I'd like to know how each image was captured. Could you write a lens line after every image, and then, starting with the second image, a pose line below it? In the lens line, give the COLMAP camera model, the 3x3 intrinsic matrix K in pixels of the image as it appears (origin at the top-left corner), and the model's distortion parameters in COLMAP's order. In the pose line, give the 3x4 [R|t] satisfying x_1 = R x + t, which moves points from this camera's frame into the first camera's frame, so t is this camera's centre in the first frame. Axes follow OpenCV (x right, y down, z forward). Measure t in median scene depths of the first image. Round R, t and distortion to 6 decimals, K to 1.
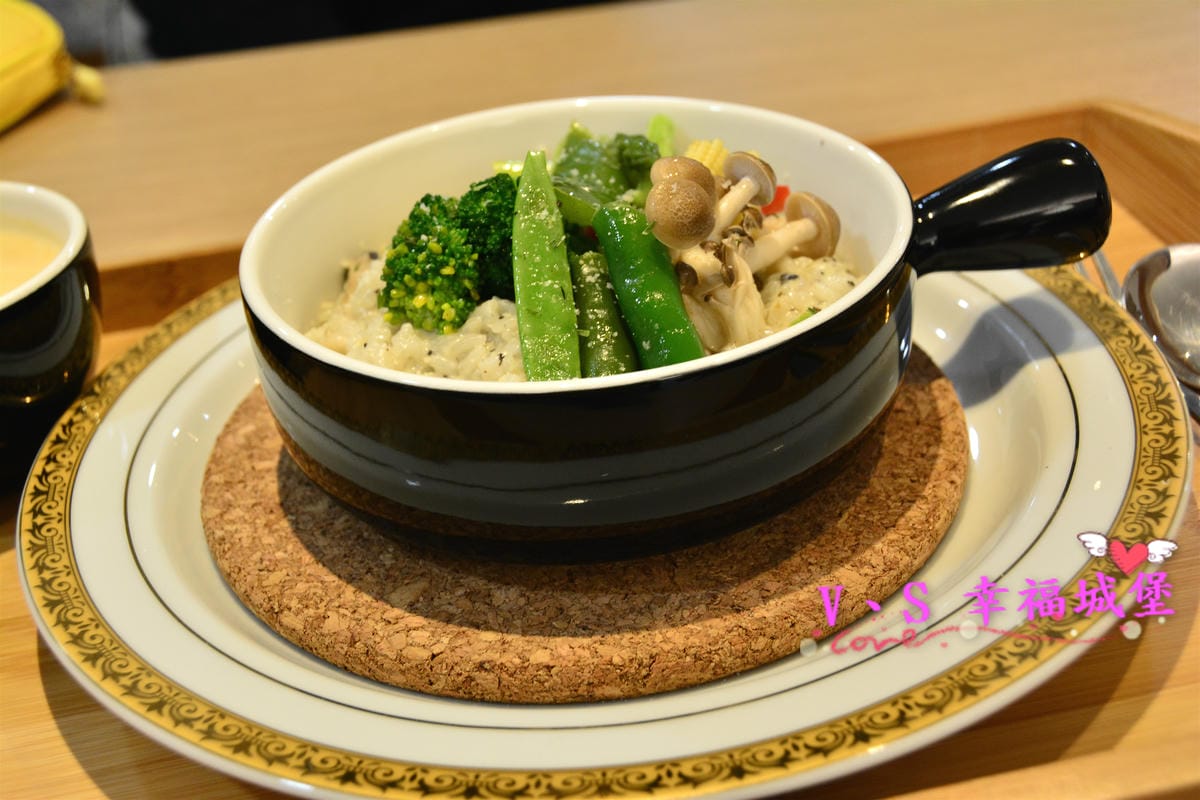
lens RADIAL K [[1769.0, 0, 607.2], [0, 1769.0, 400.7], [0, 0, 1]] dist [-0.081318, 0.000000]
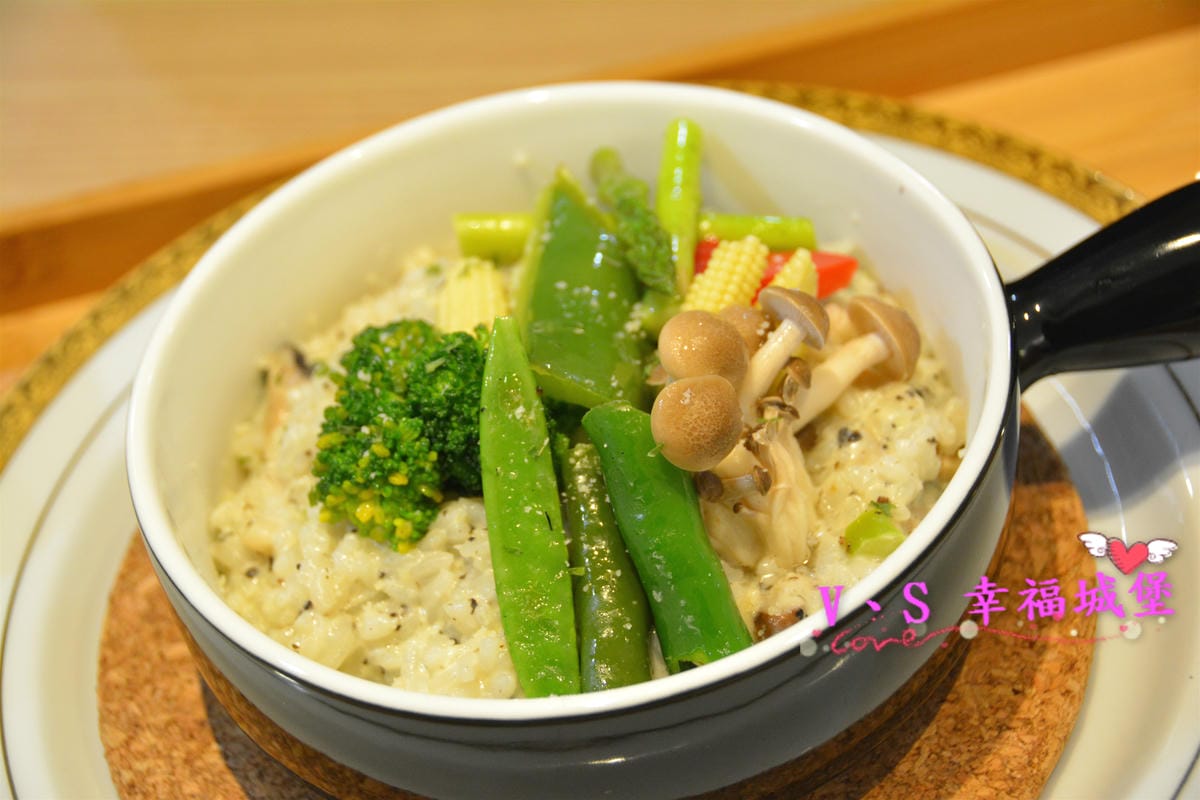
lens RADIAL K [[2846.0, 0, 593.6], [0, 2846.0, 399.5], [0, 0, 1]] dist [0.036925, 0.000000]
pose [[0.998563, -0.033106, -0.042143, 0.046436], [0.042220, 0.970310, 0.238153, -0.387802], [0.033007, -0.239590, 0.970313, -0.185333]]
